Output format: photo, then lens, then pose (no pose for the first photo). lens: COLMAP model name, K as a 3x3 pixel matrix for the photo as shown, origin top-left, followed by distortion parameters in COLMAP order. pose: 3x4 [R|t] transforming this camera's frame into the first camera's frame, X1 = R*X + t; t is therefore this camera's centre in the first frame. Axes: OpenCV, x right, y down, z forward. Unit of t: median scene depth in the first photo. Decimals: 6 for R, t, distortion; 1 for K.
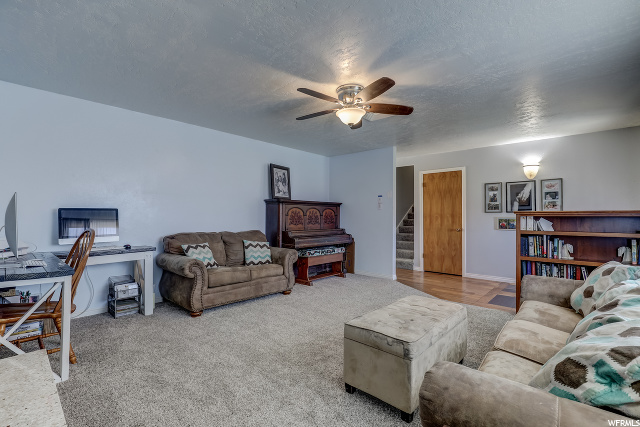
lens RADIAL K [[291.7, 0, 320.0], [0, 291.7, 213.5], [0, 0, 1]] dist [-0.022293, 0.006923]
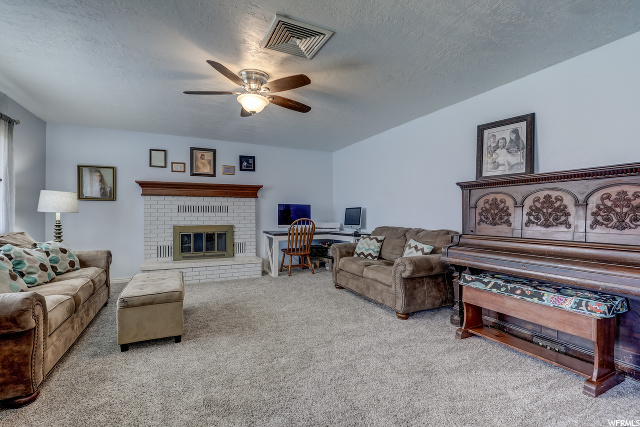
lens RADIAL K [[291.7, 0, 320.0], [0, 291.7, 213.5], [0, 0, 1]] dist [-0.022293, 0.006923]
pose [[-0.360475, -0.005248, -0.932754, 0.517662], [0.009984, 0.999905, -0.009484, 0.018879], [0.932716, -0.012732, -0.360388, 0.880922]]
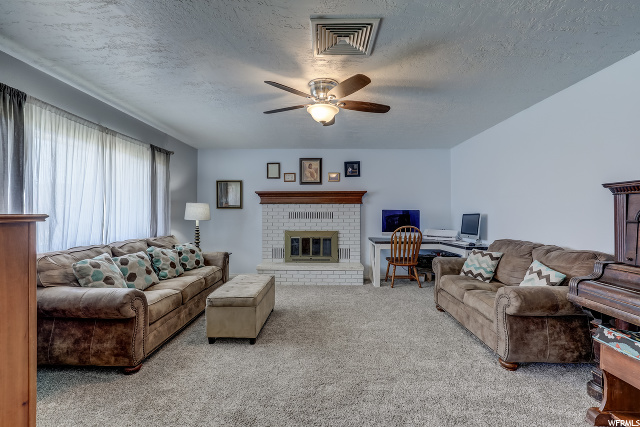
lens RADIAL K [[291.7, 0, 320.0], [0, 291.7, 213.5], [0, 0, 1]] dist [-0.022293, 0.006923]
pose [[-0.745473, -0.004122, -0.666523, 0.414528], [0.005089, 0.999917, -0.011876, -0.003608], [0.666517, -0.012245, -0.745390, 0.960820]]
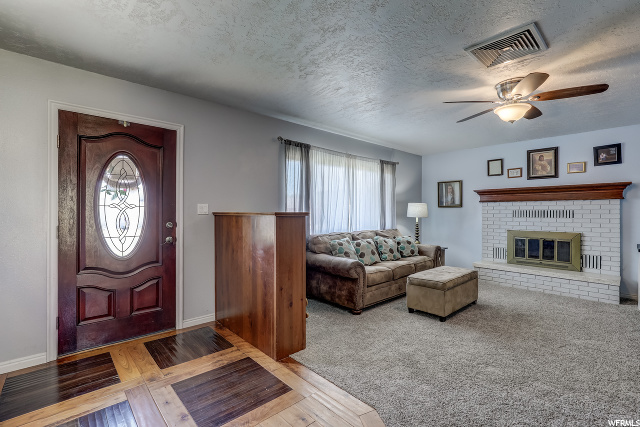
lens RADIAL K [[291.7, 0, 320.0], [0, 291.7, 213.5], [0, 0, 1]] dist [-0.022293, 0.006923]
pose [[-0.996537, -0.004542, 0.083027, 0.365303], [-0.005103, 0.999966, -0.006548, -0.001231], [-0.082994, -0.006949, -0.996526, 1.127821]]
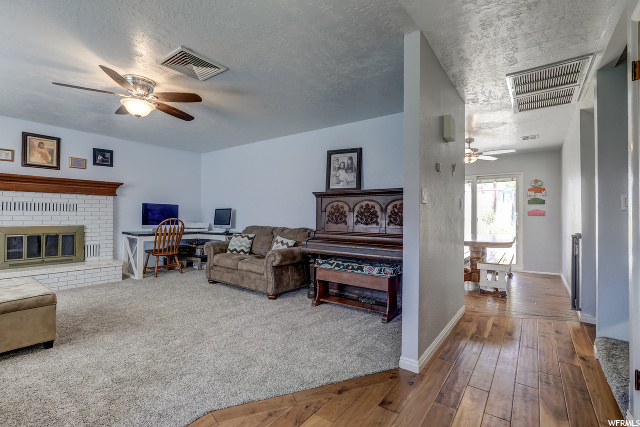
lens RADIAL K [[291.7, 0, 320.0], [0, 291.7, 213.5], [0, 0, 1]] dist [-0.022293, 0.006923]
pose [[0.112759, -0.008776, -0.993584, 0.651865], [0.001508, 0.999961, -0.008661, 0.018042], [0.993621, -0.000521, 0.112768, 0.858866]]
